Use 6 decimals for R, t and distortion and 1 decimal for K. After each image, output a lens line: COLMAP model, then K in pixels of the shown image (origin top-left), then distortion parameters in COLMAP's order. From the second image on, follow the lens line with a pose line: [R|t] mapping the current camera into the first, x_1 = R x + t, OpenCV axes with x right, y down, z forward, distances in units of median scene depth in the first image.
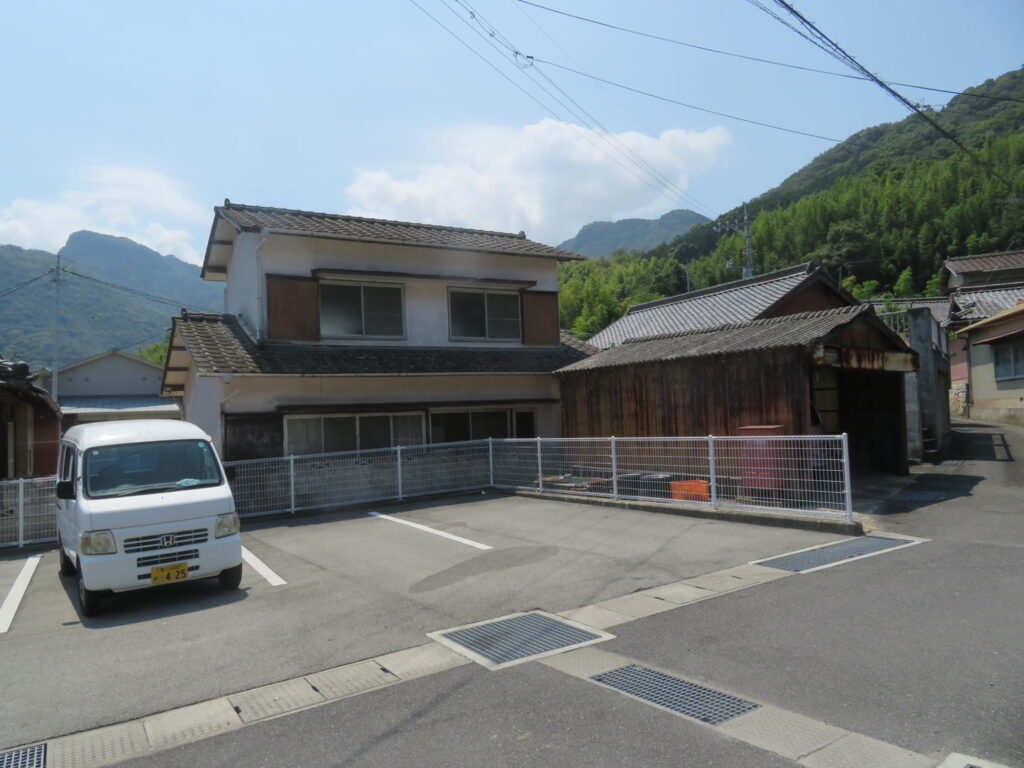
lens RADIAL K [[732.7, 0, 512.0], [0, 732.7, 384.0], [0, 0, 1]] dist [-0.006857, 0.008987]
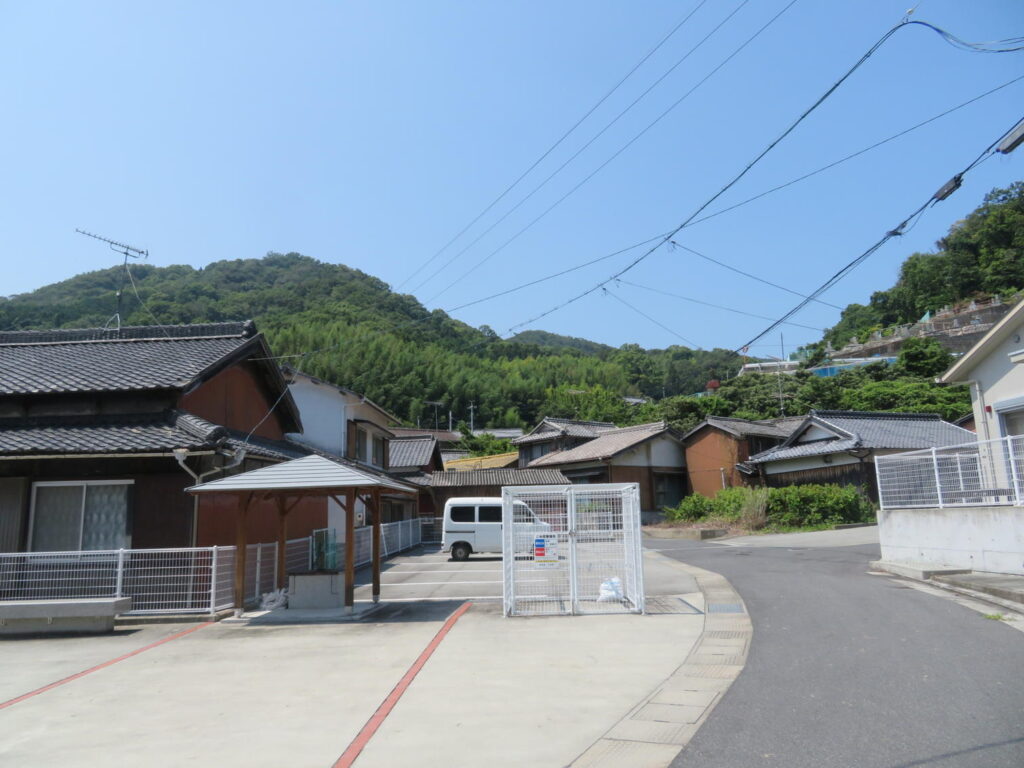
lens RADIAL K [[732.7, 0, 512.0], [0, 732.7, 384.0], [0, 0, 1]] dist [-0.006857, 0.008987]
pose [[0.537714, 0.182102, 0.823227, -0.256543], [-0.037225, 0.980572, -0.192593, 0.015007], [-0.842305, 0.072915, 0.534046, -0.050210]]
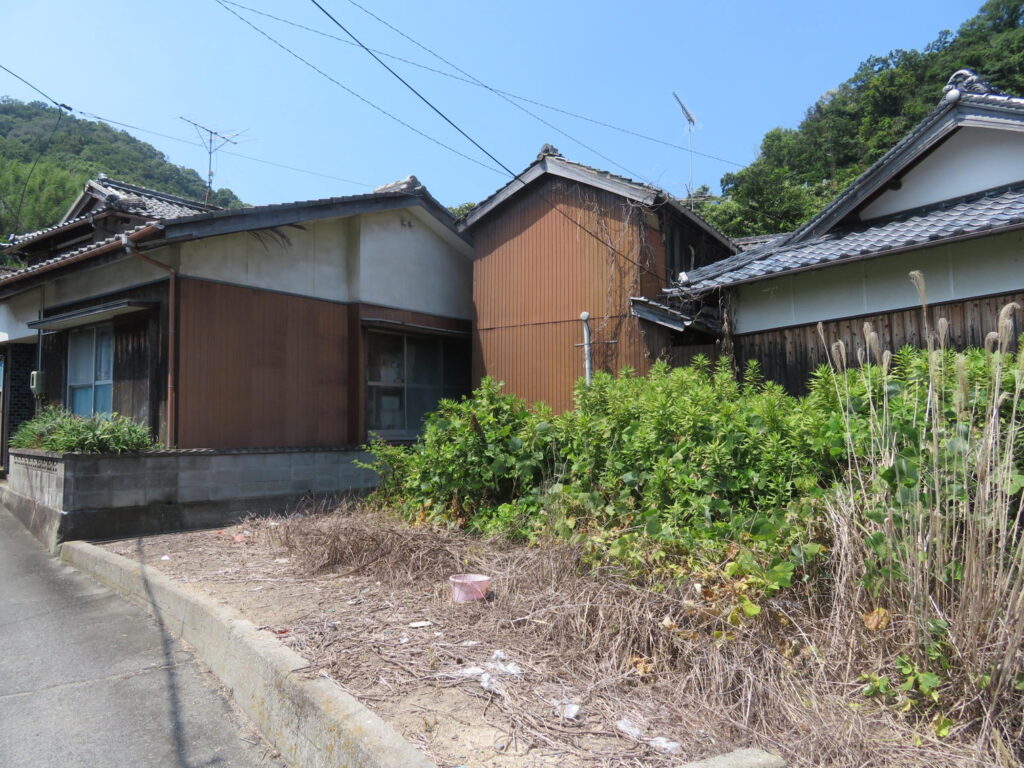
lens RADIAL K [[730.8, 0, 512.0], [0, 730.8, 384.0], [0, 0, 1]] dist [-0.006156, -0.004688]
pose [[0.306245, 0.099407, 0.946748, 0.038137], [-0.050696, 0.994825, -0.088056, 0.000863], [-0.950602, -0.021029, 0.309700, 0.047849]]
